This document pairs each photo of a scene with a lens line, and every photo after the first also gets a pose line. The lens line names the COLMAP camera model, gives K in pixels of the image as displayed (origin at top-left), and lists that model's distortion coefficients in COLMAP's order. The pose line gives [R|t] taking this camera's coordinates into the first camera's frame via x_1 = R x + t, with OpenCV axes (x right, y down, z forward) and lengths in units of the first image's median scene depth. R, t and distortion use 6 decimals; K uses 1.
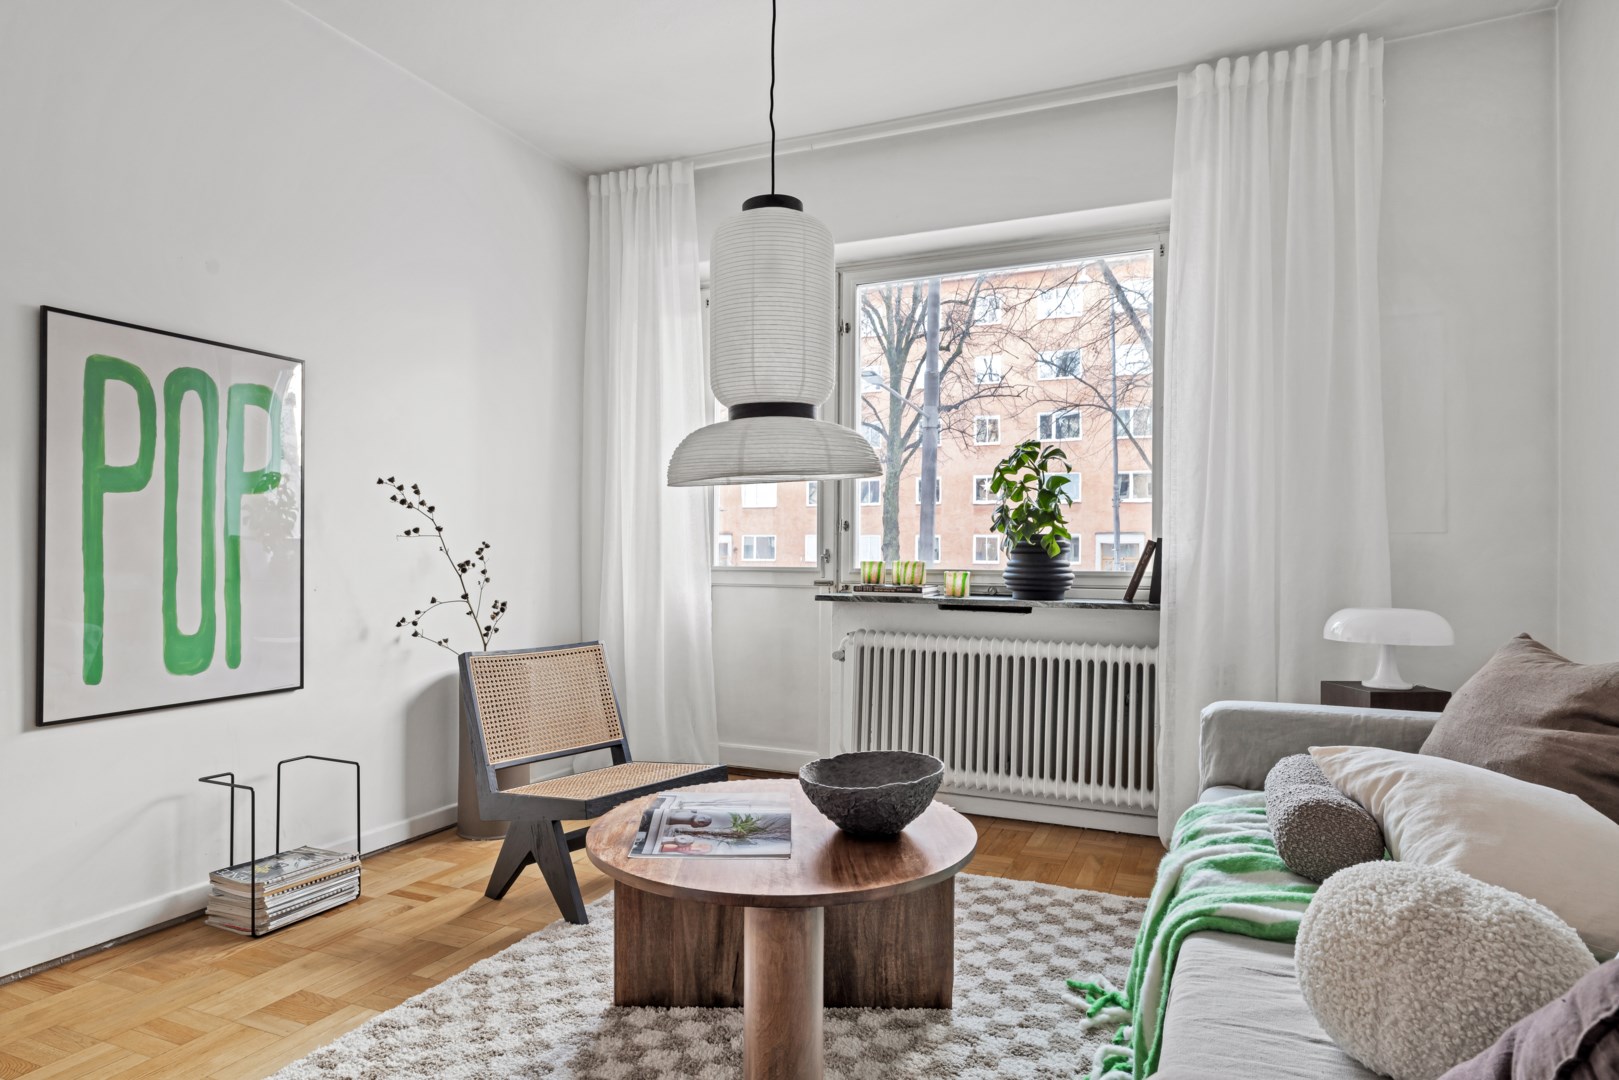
lens RADIAL K [[953.3, 0, 809.5], [0, 953.3, 540.0], [0, 0, 1]] dist [-0.000429, 0.003119]
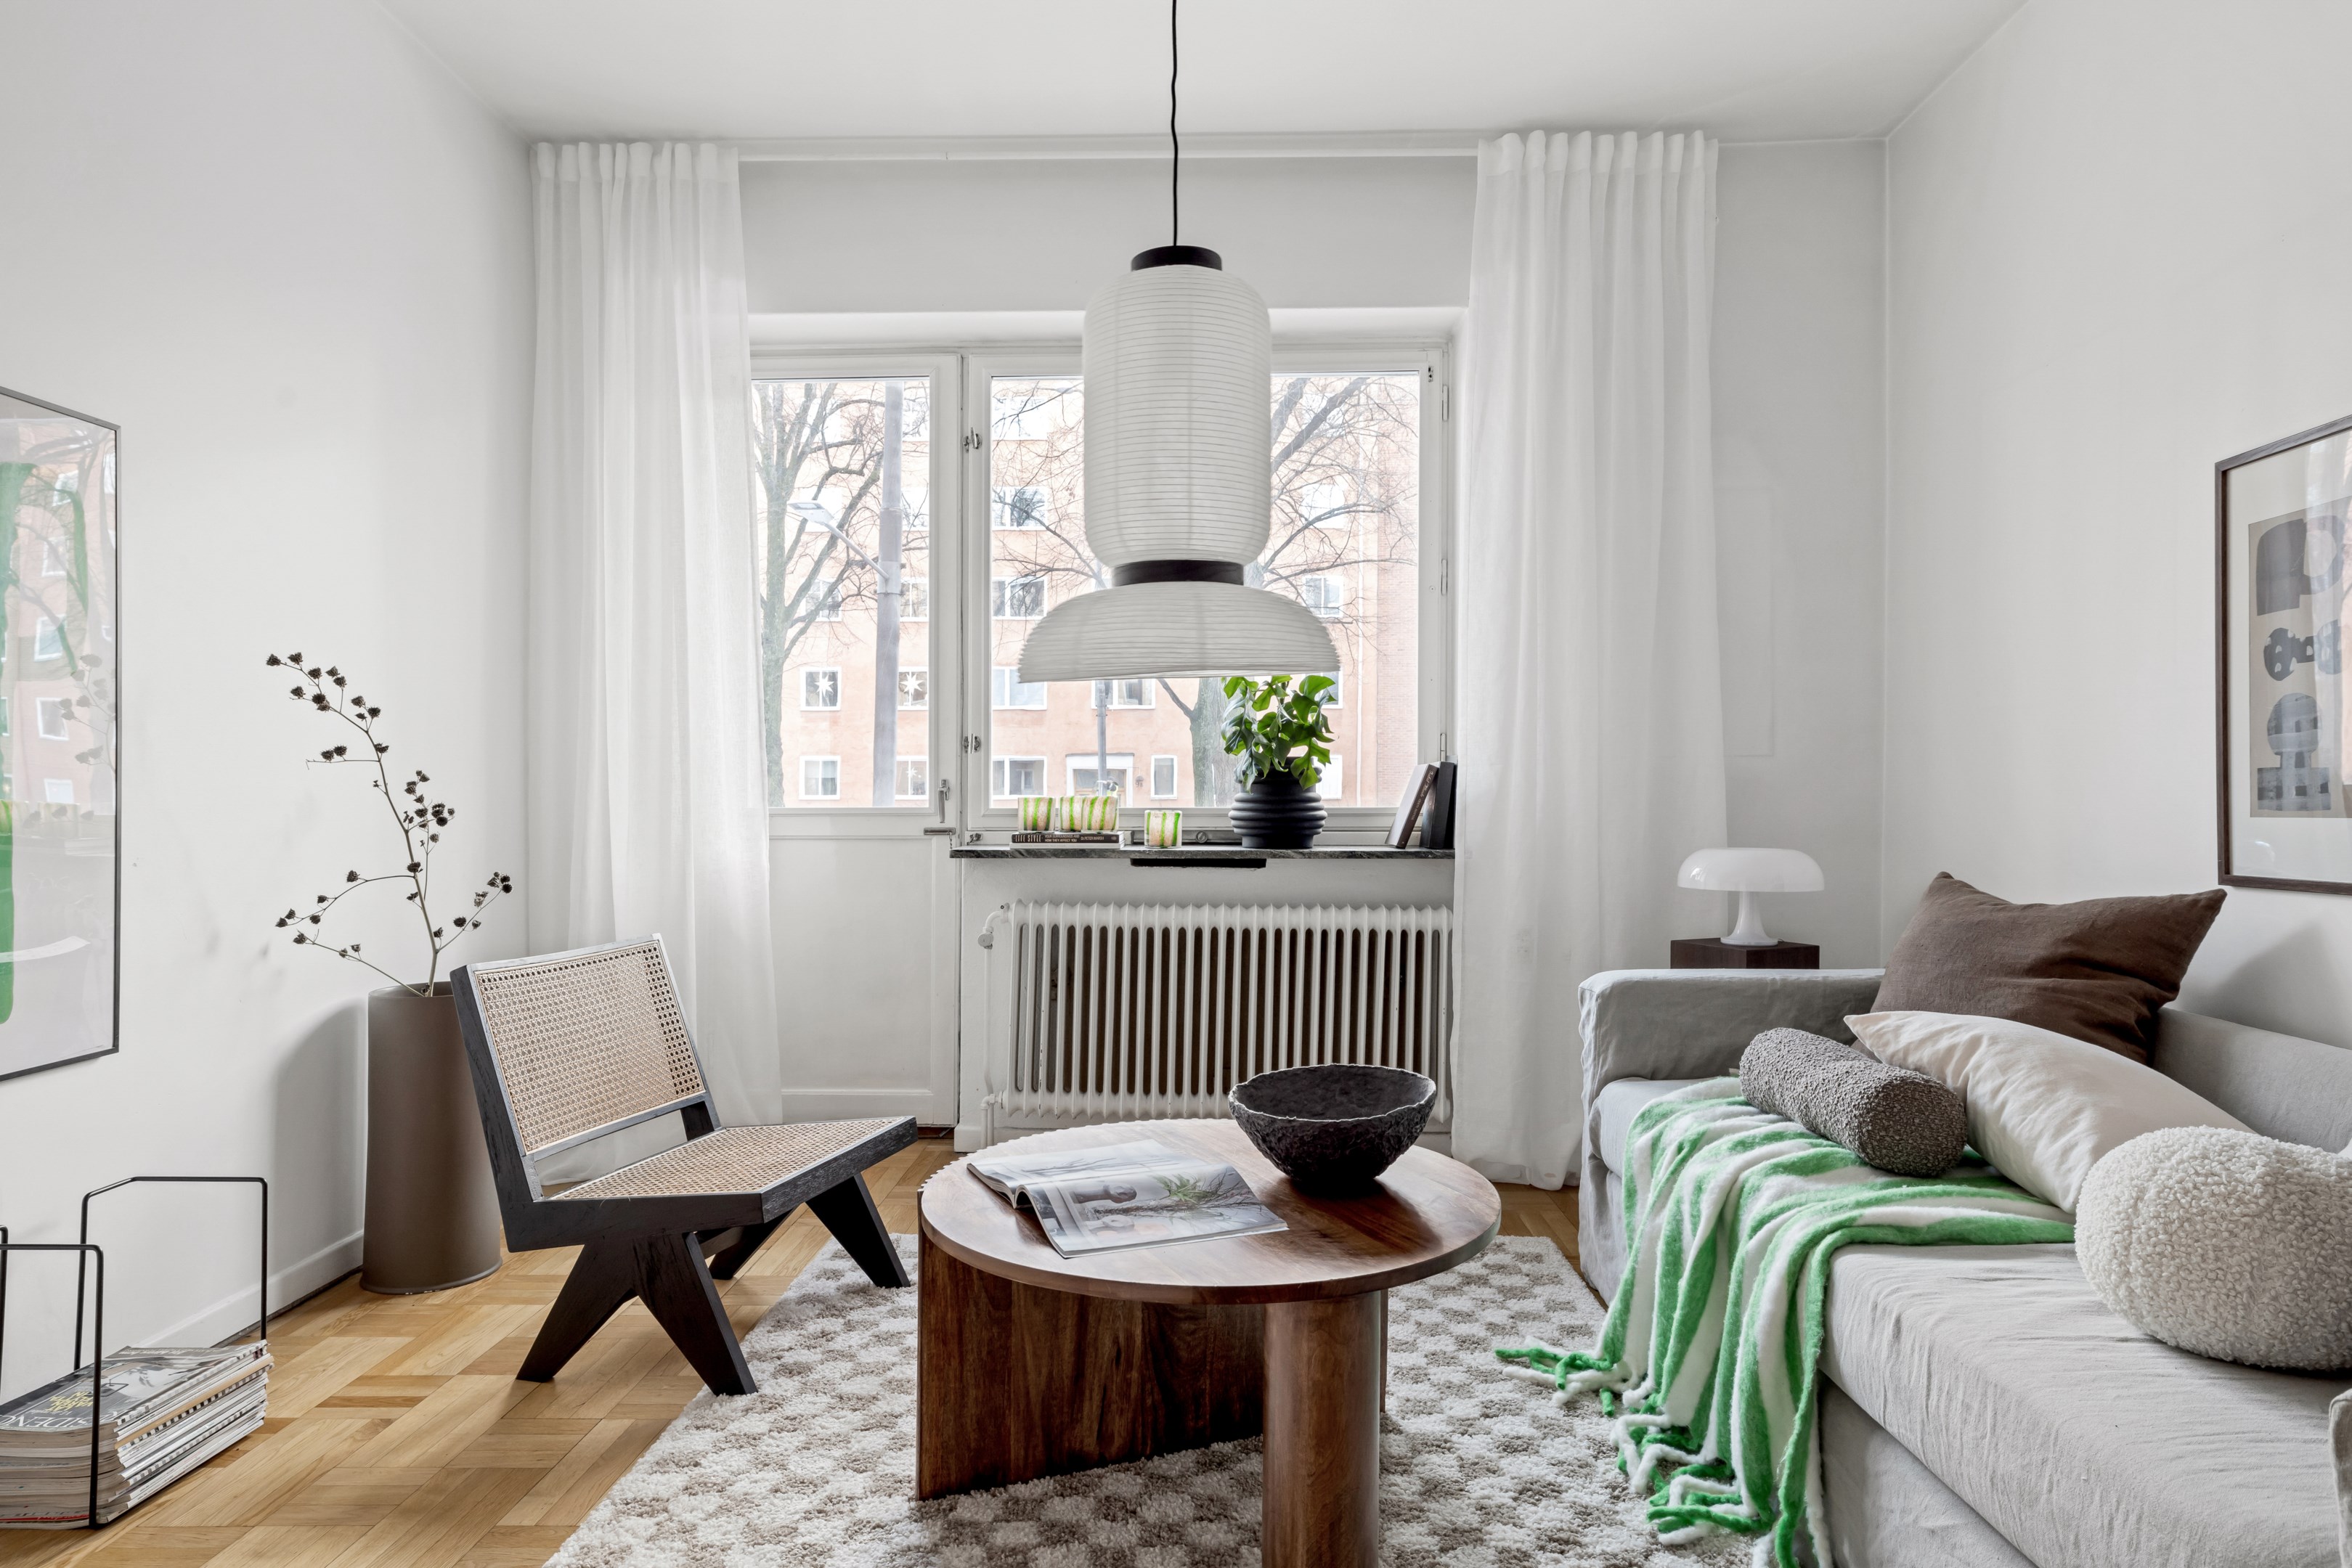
lens RADIAL K [[1424.1, 0, 1175.9], [0, 1424.1, 805.6], [0, 0, 1]] dist [0.006615, 0.003657]
pose [[0.923949, -0.013212, 0.382287, -0.299048], [0.001692, 0.999535, 0.030457, -0.003050], [-0.382512, -0.027494, 0.923541, 0.050422]]
